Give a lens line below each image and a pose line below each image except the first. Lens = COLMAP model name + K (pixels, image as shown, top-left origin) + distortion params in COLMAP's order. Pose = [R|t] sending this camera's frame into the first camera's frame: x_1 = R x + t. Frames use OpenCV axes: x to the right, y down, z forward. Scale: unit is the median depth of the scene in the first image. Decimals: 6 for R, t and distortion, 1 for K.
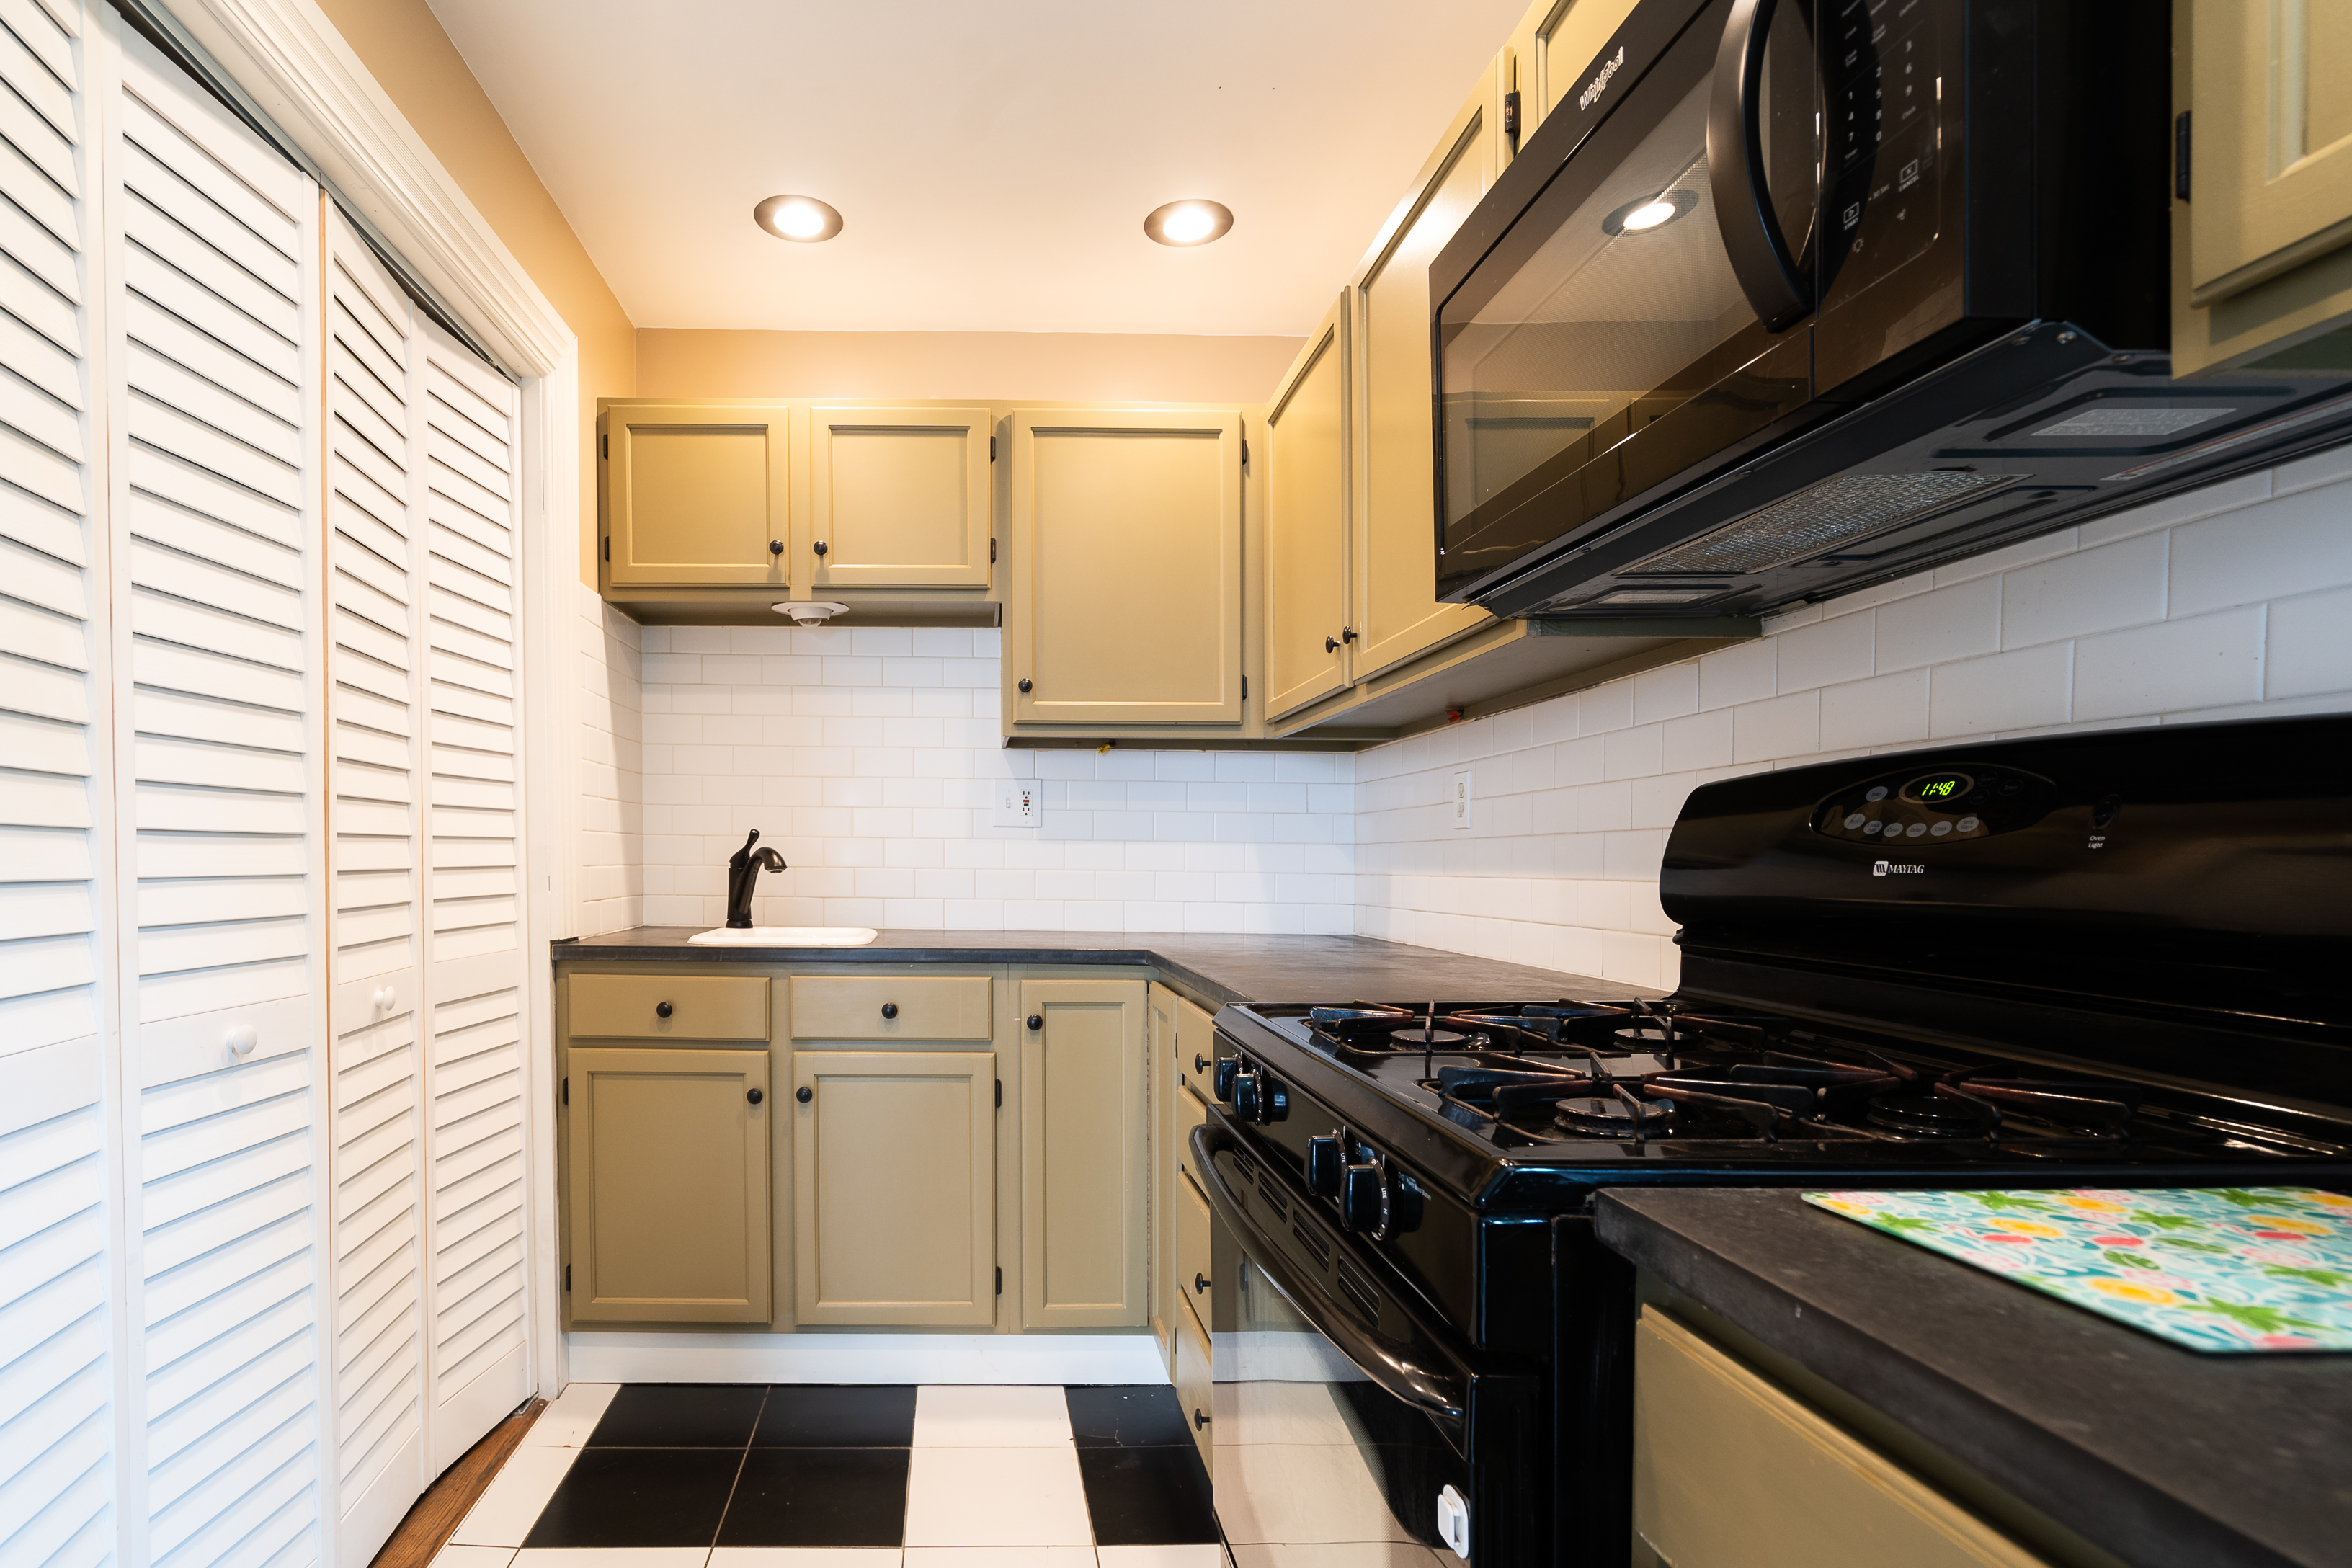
lens RADIAL K [[1081.5, 0, 997.5], [0, 1081.5, 866.7], [0, 0, 1]] dist [-0.002103, 0.003852]
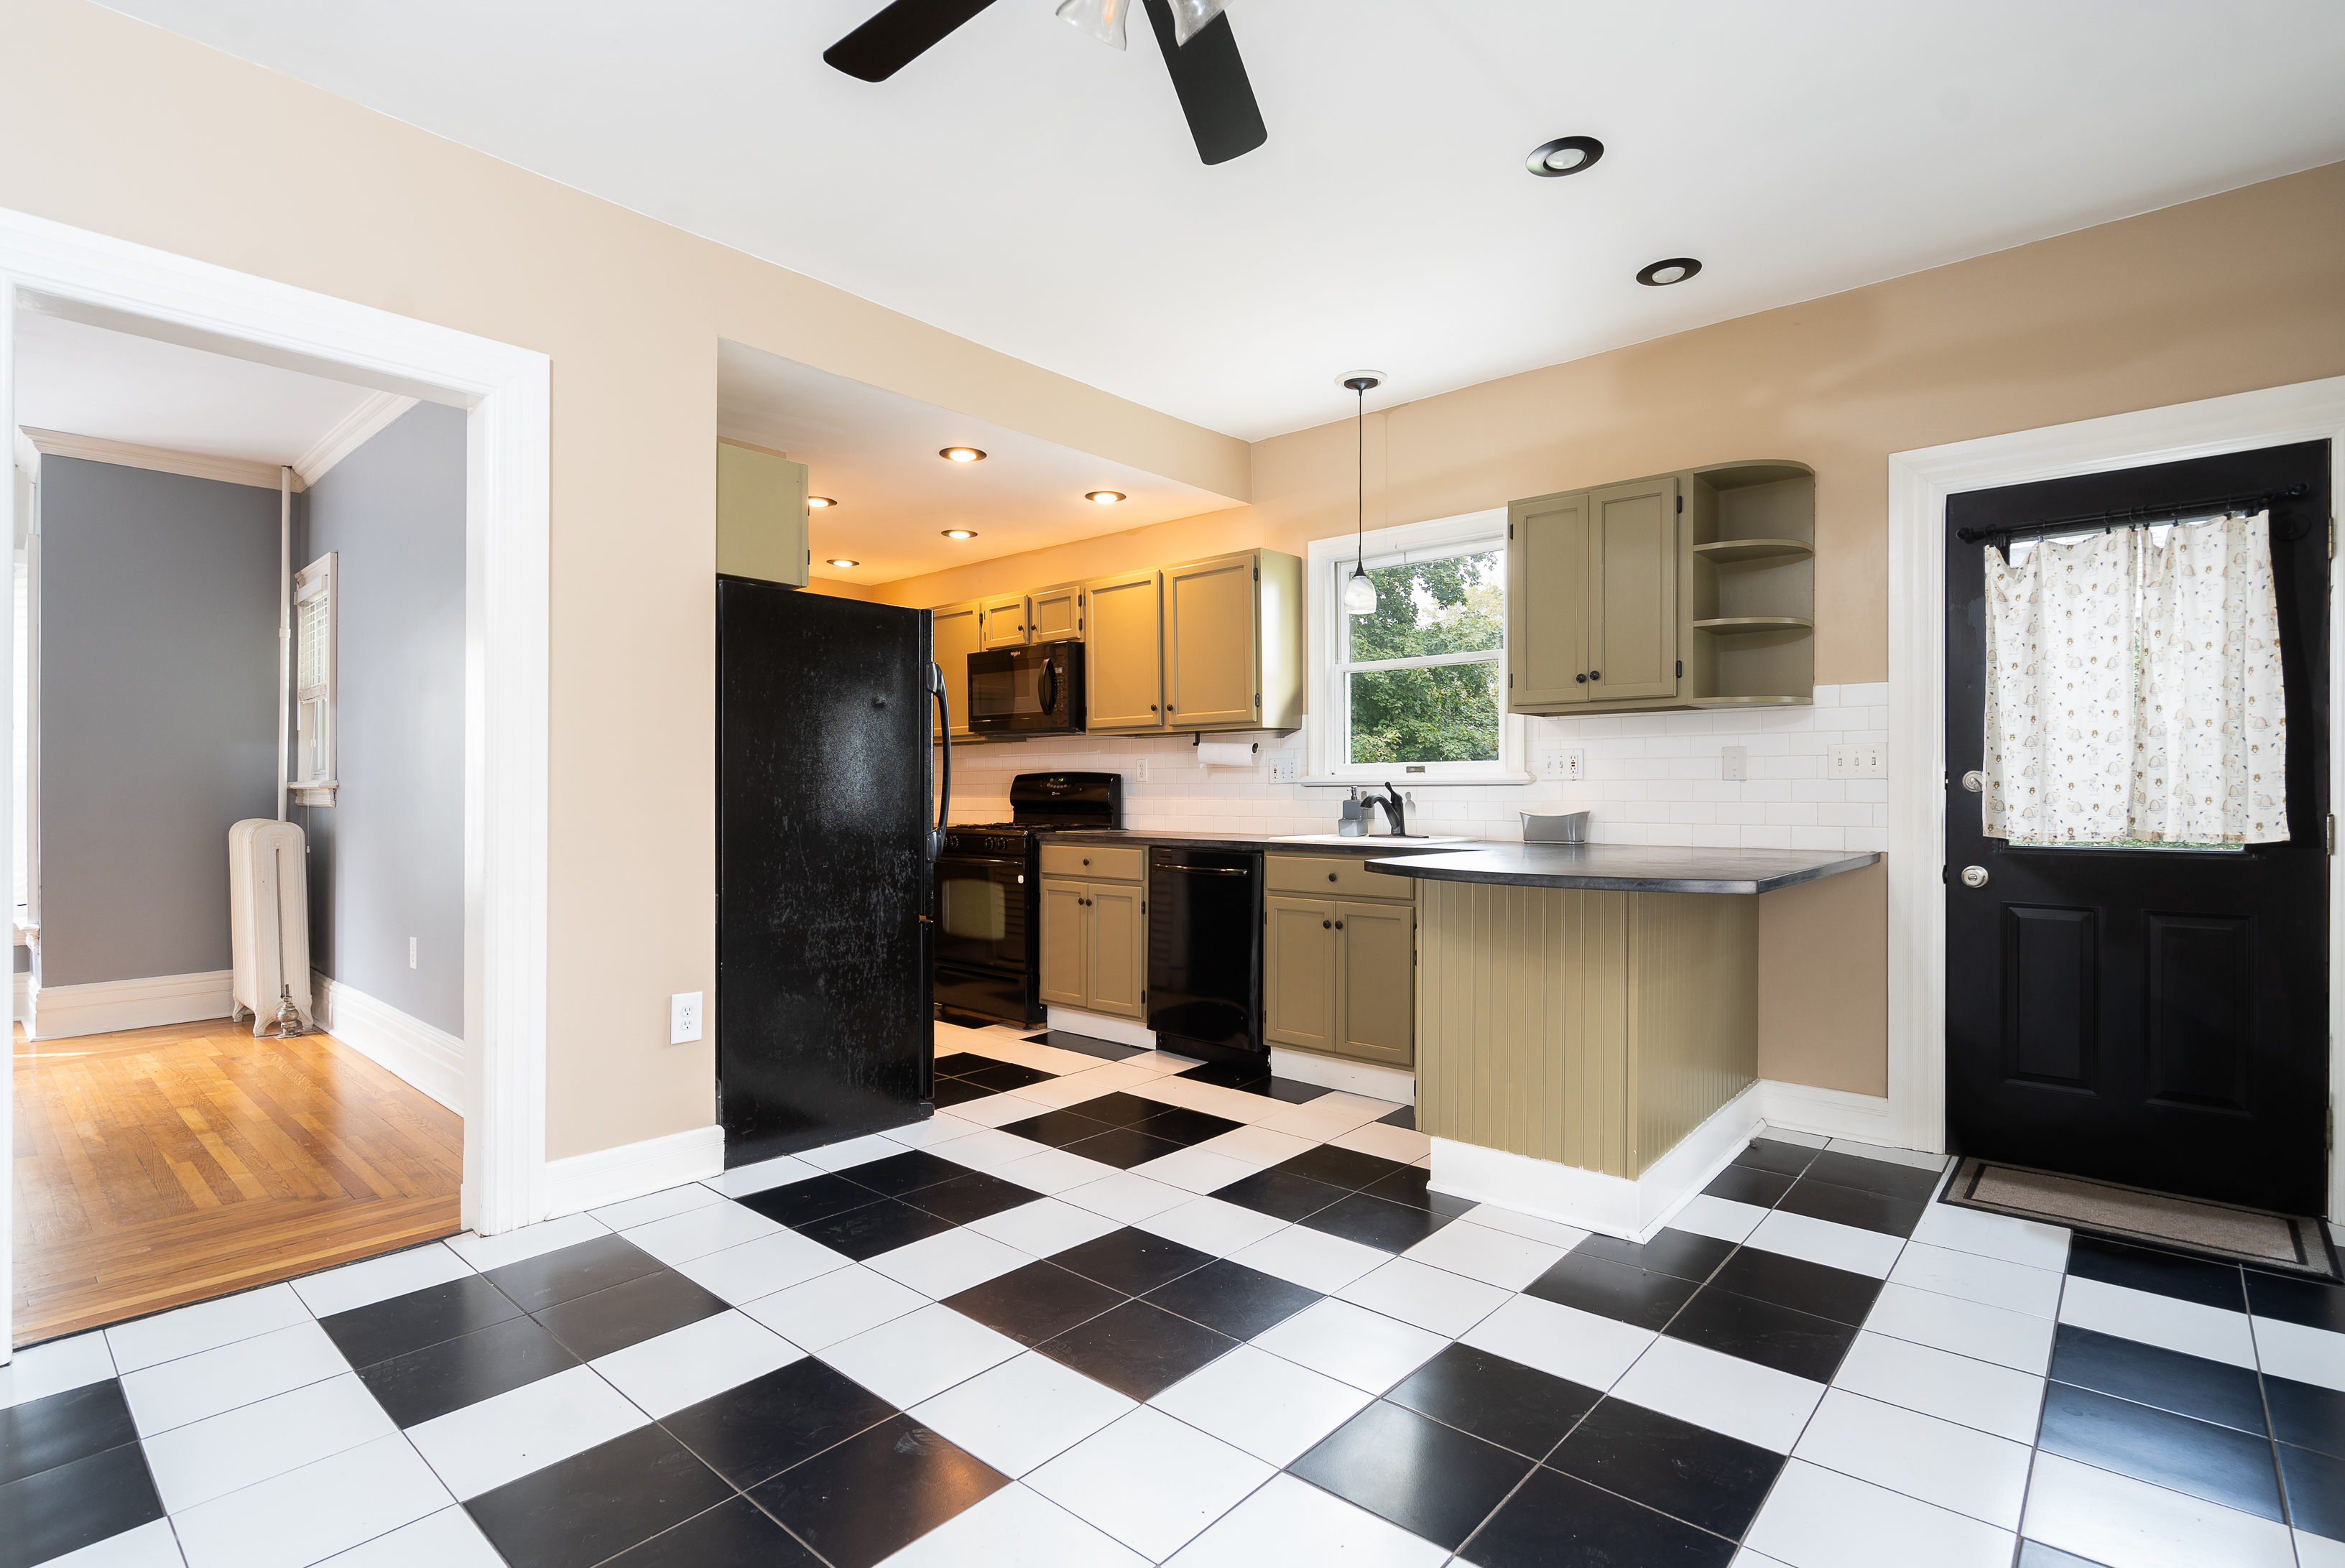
lens RADIAL K [[1078.1, 0, 1168.1], [0, 1078.1, 792.1], [0, 0, 1]] dist [-0.002103, 0.003852]
pose [[0.666338, -0.007445, 0.745612, -1.426006], [0.011497, 0.999934, -0.000290, 0.001206], [-0.745561, 0.008766, 0.666380, -1.528370]]
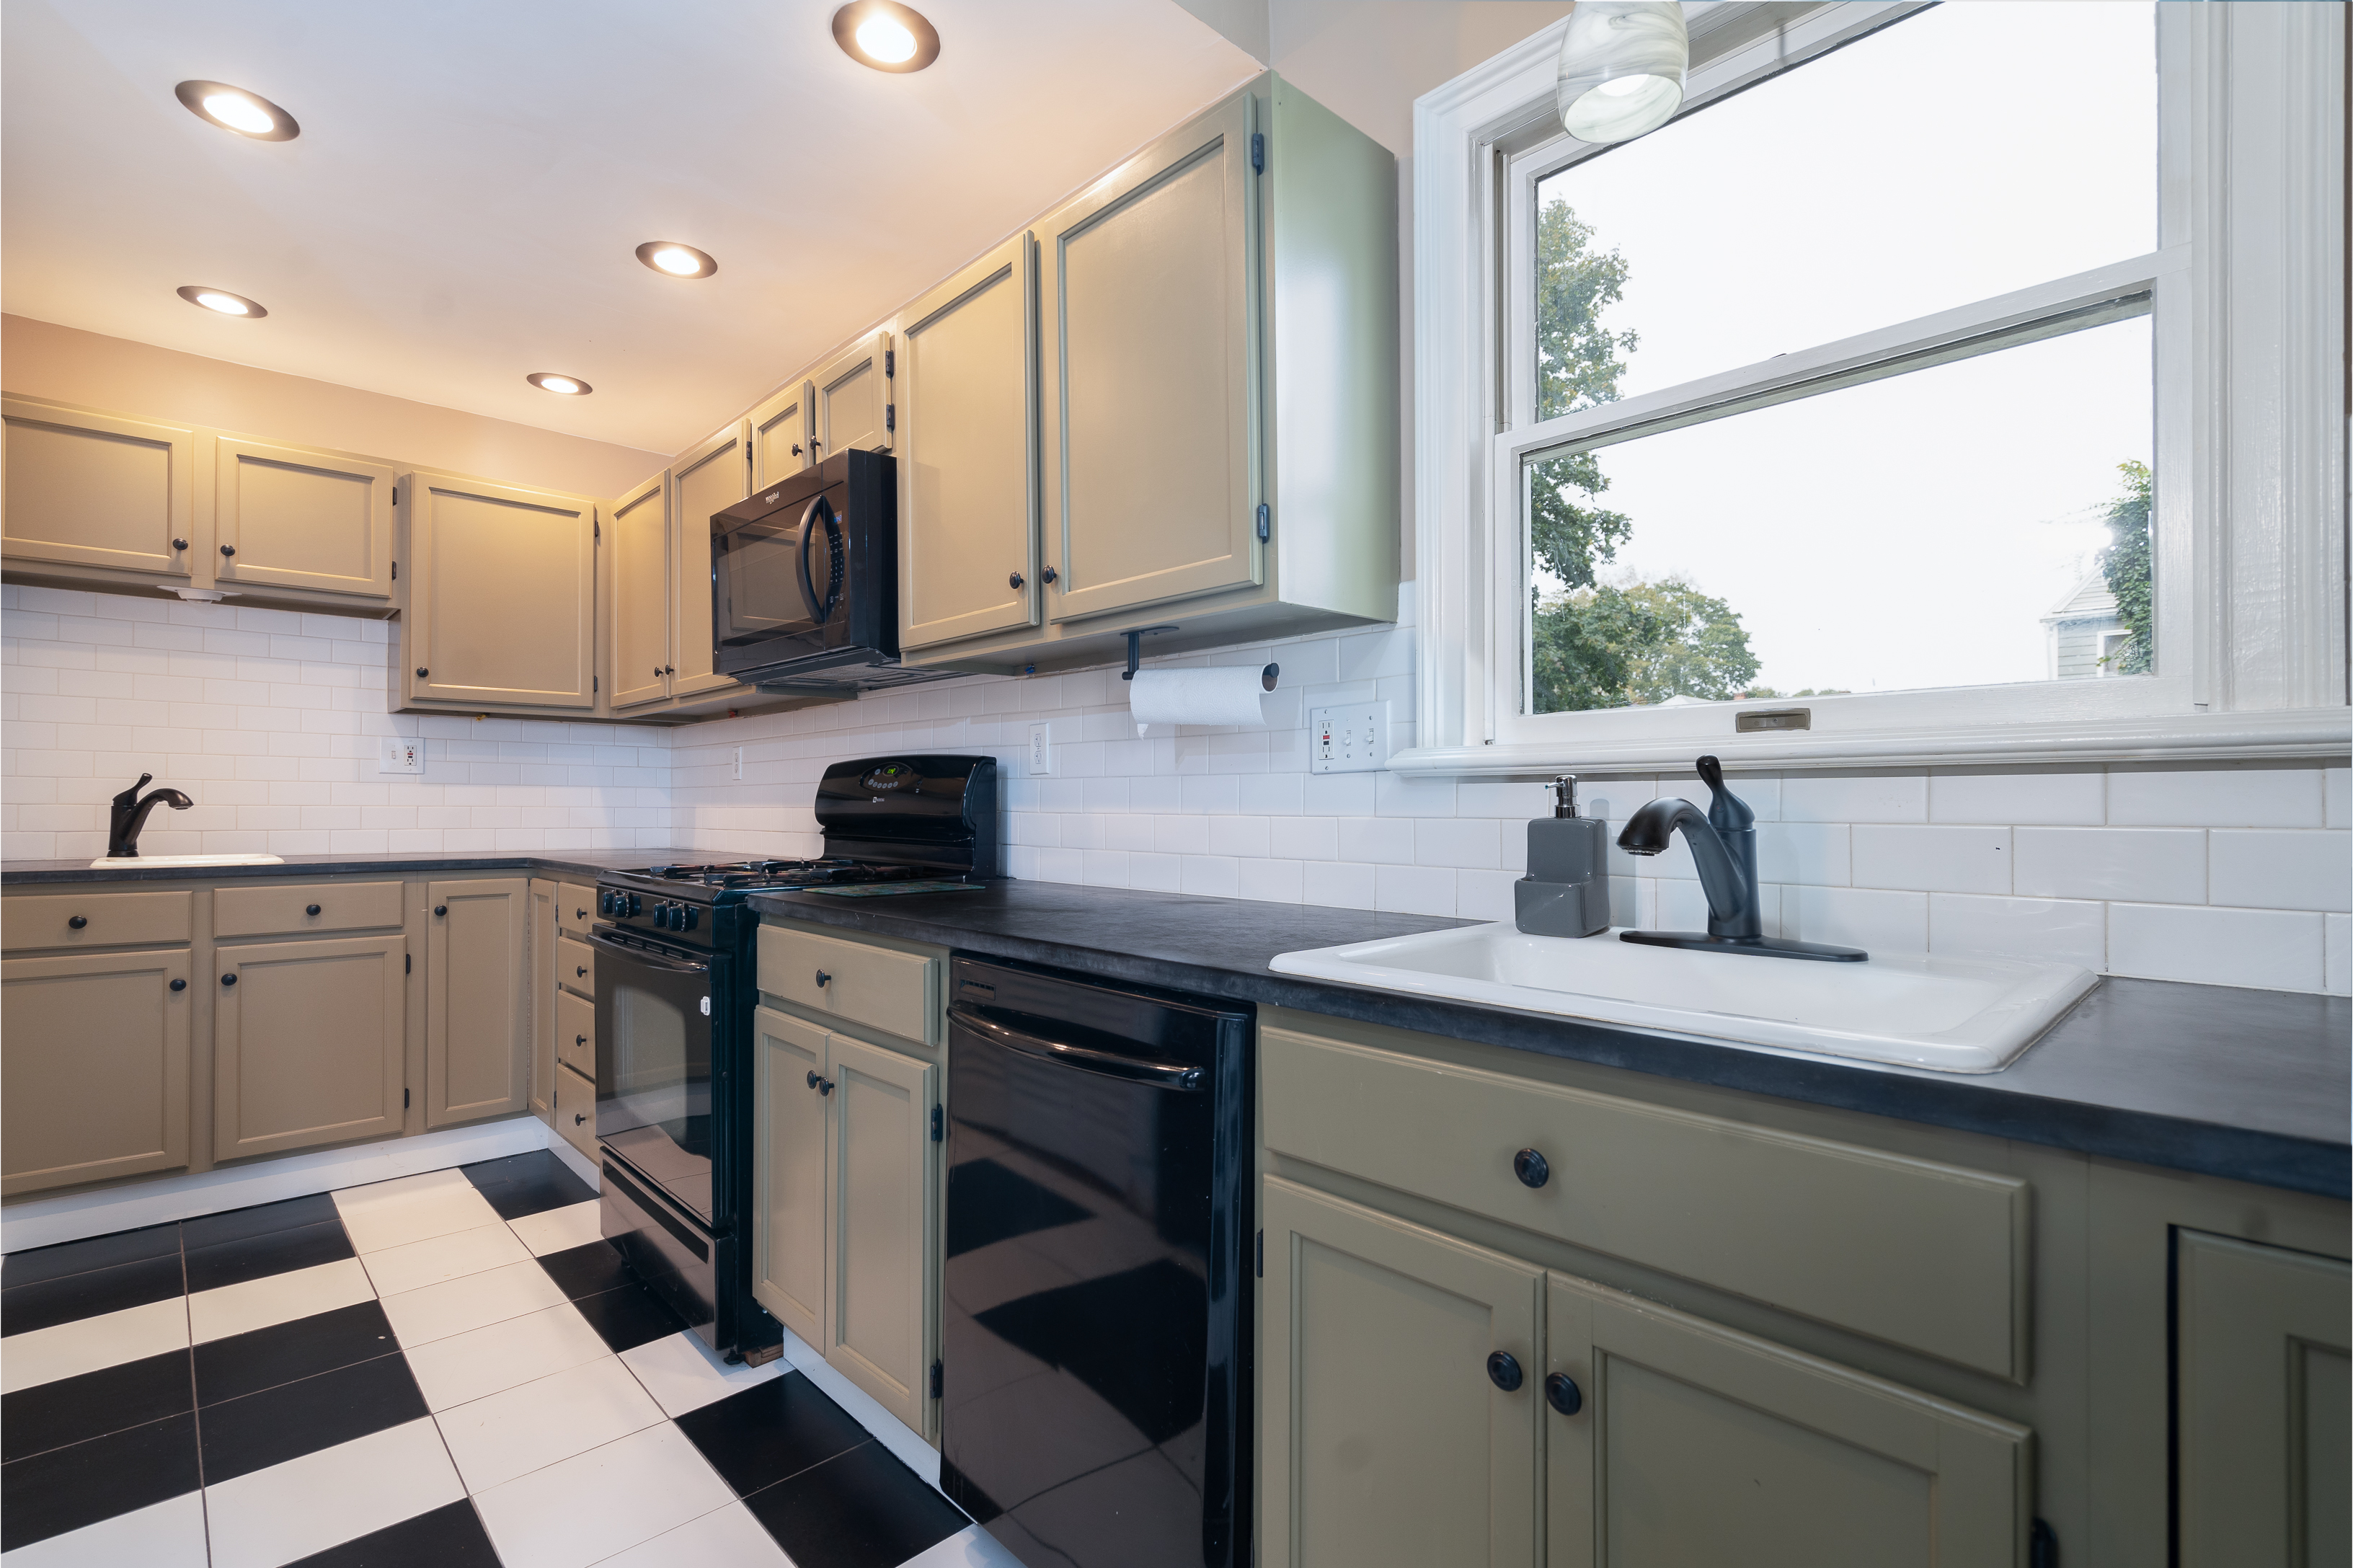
lens RADIAL K [[1081.9, 0, 1166.3], [0, 1081.9, 781.4], [0, 0, 1]] dist [-0.002103, 0.003852]
pose [[0.732050, 0.009384, 0.681187, -0.237753], [0.007542, 0.999732, -0.021877, 0.009542], [-0.681209, 0.021153, 0.731783, -0.709545]]
